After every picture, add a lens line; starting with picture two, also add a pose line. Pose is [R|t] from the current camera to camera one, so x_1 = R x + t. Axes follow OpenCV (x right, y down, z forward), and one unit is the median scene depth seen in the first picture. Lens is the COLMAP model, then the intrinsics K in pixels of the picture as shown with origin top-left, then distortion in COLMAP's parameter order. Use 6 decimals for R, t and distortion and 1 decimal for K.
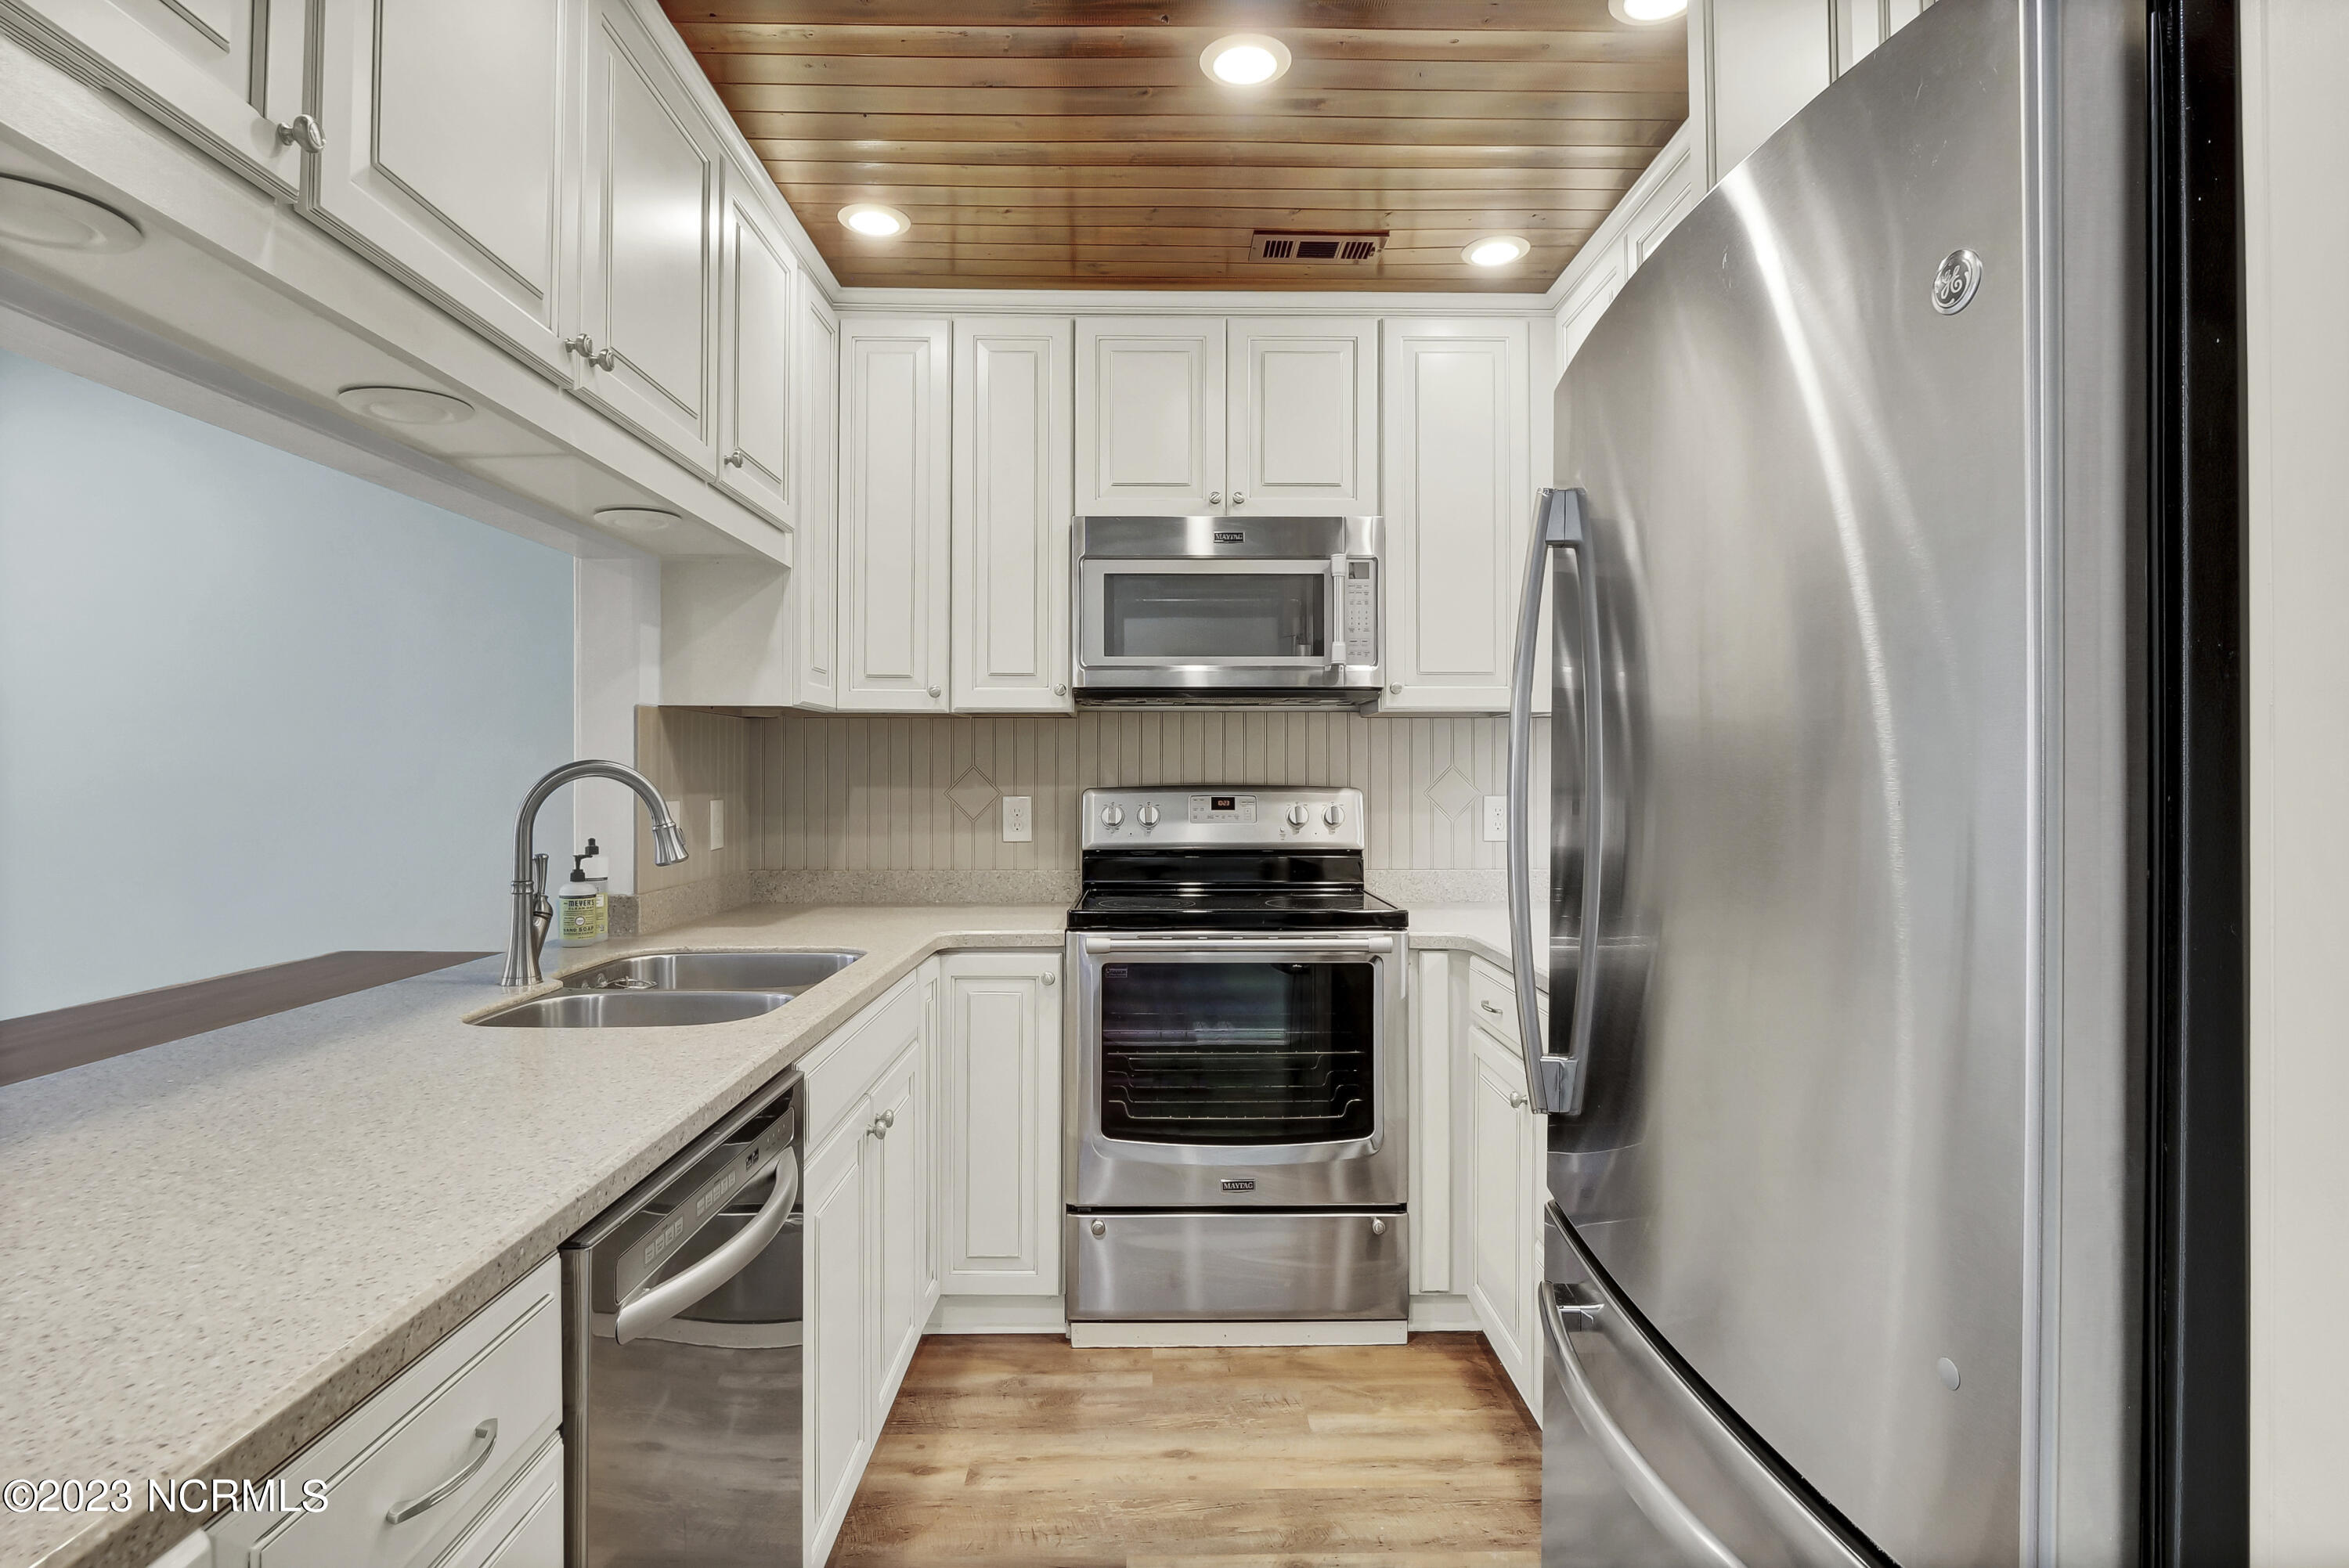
lens RADIAL K [[1176.4, 0, 1173.7], [0, 1176.4, 770.9], [0, 0, 1]] dist [-0.002557, -0.005180]
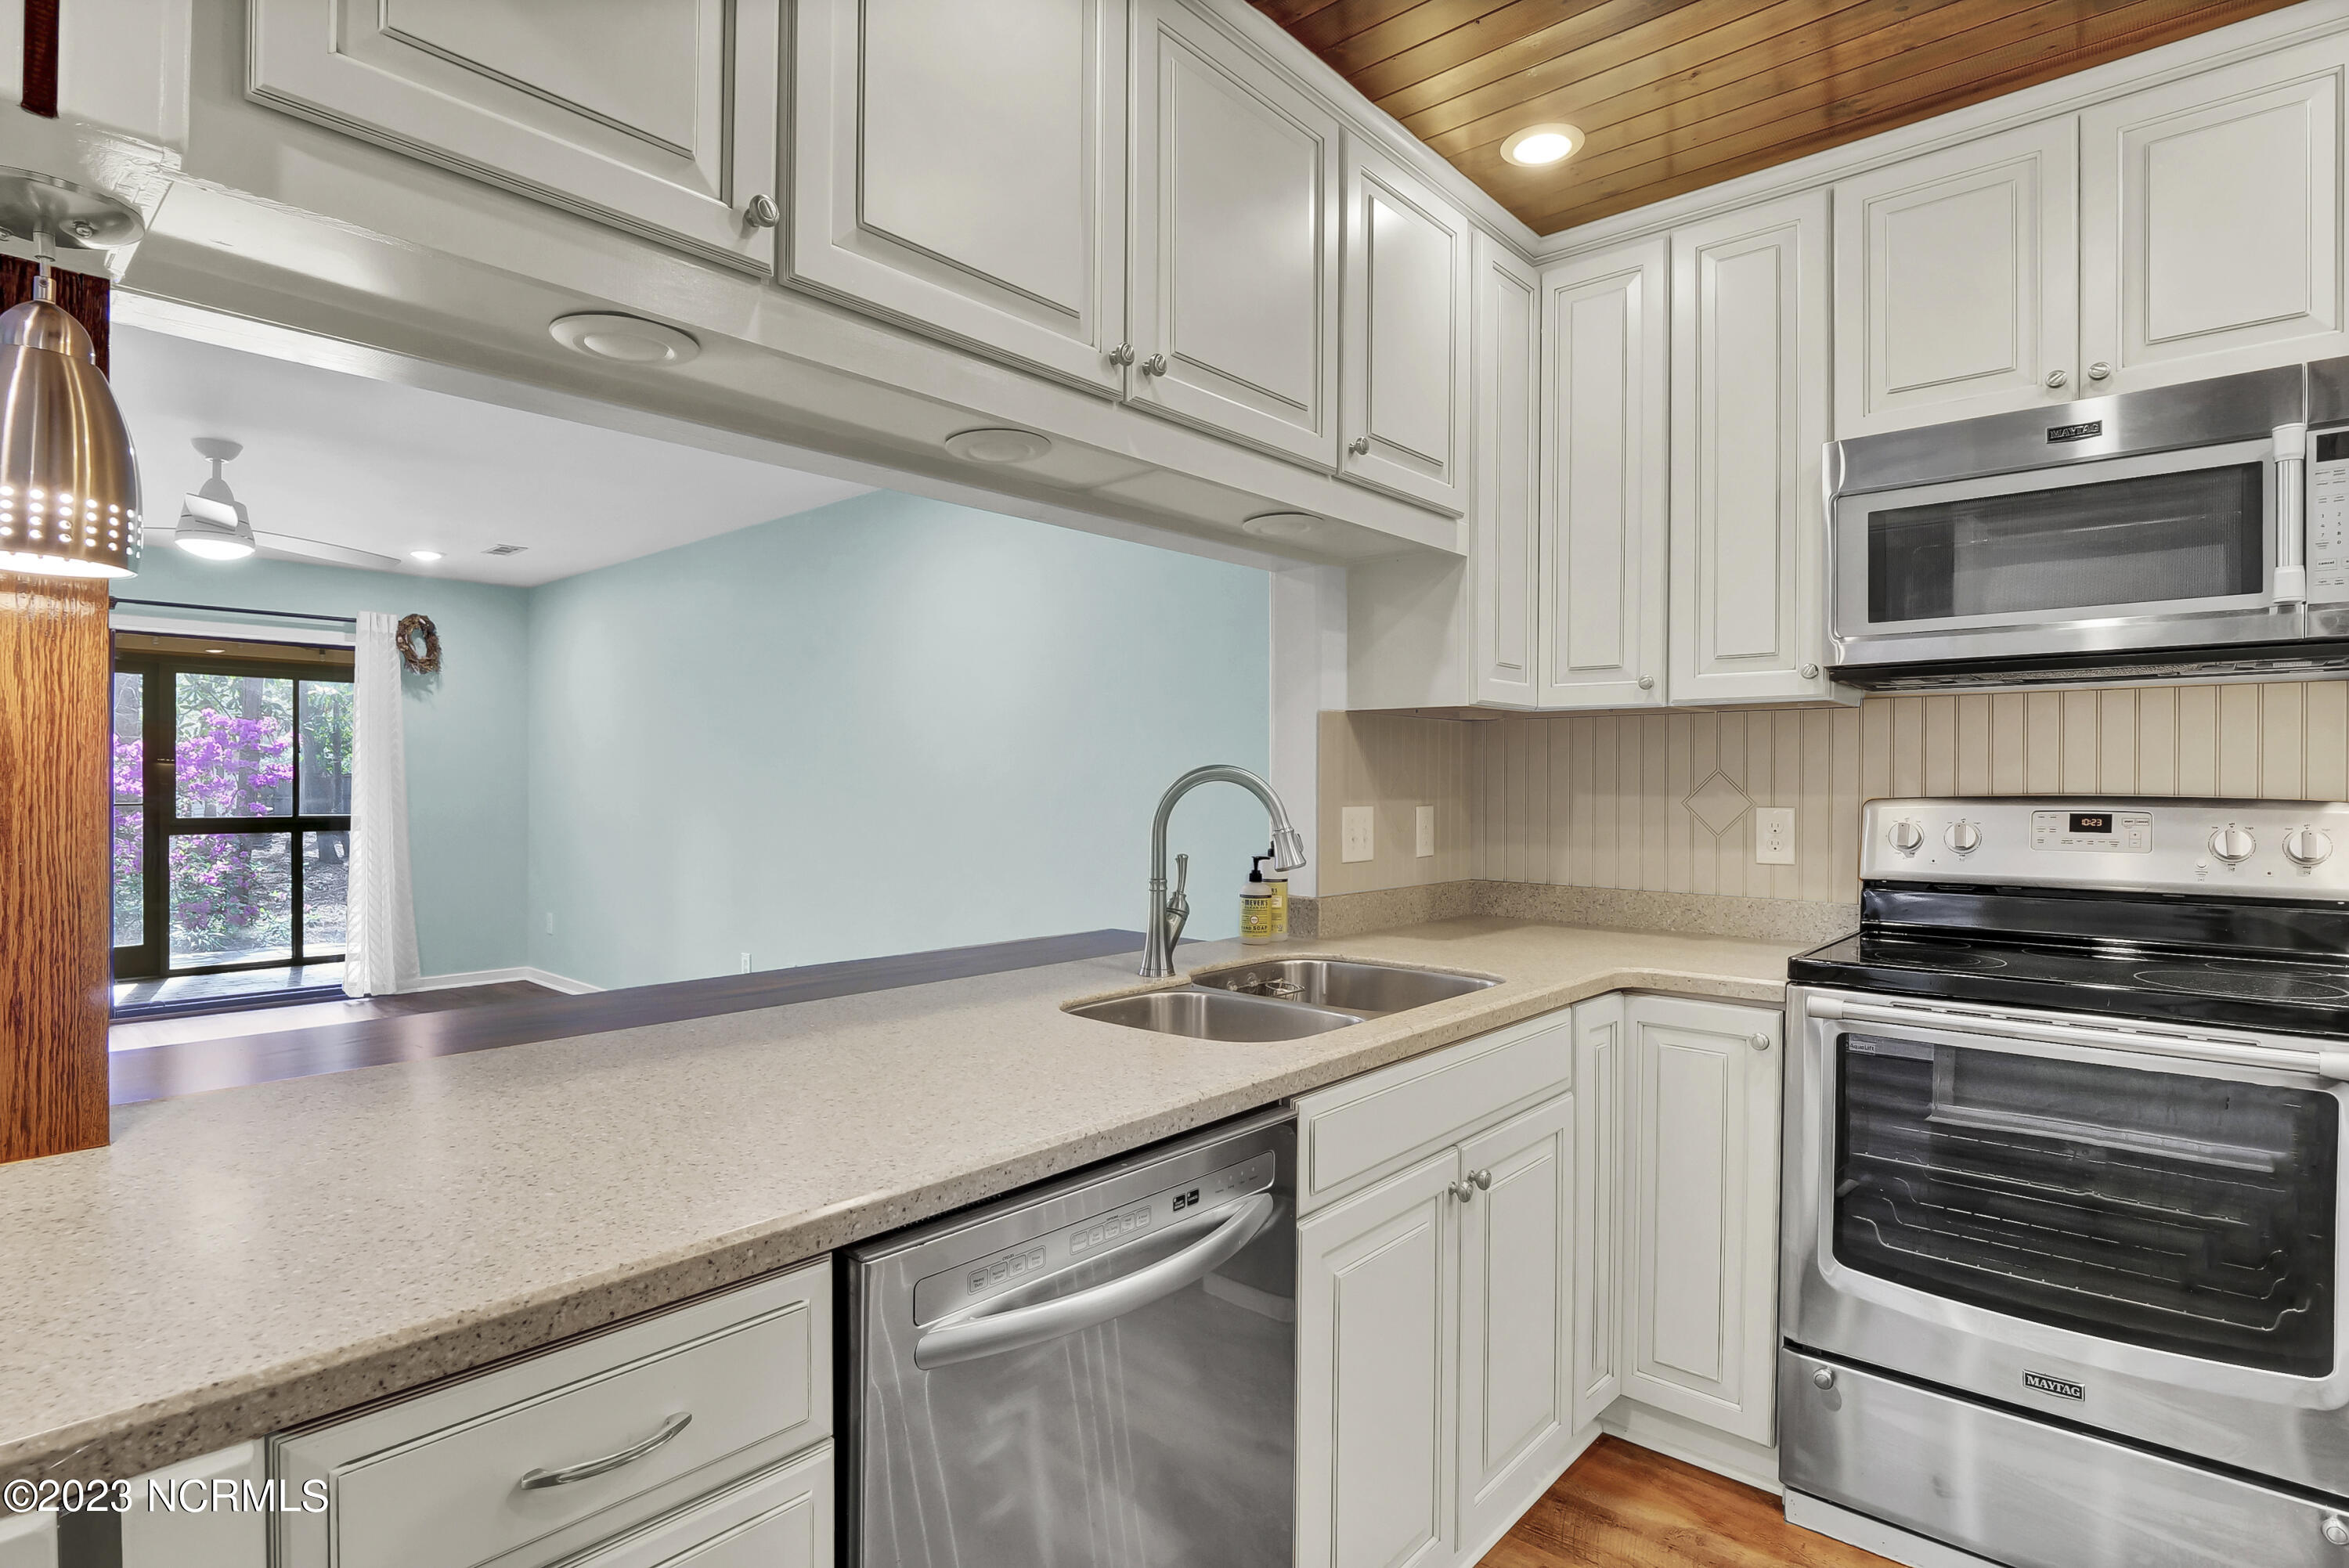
lens RADIAL K [[1169.5, 0, 1167.6], [0, 1169.5, 789.8], [0, 0, 1]] dist [-0.010053, -0.004272]
pose [[0.740938, 0.006798, -0.671539, 0.120562], [0.000070, 0.999948, 0.010199, 0.001499], [0.671573, -0.007604, 0.740899, 0.163628]]
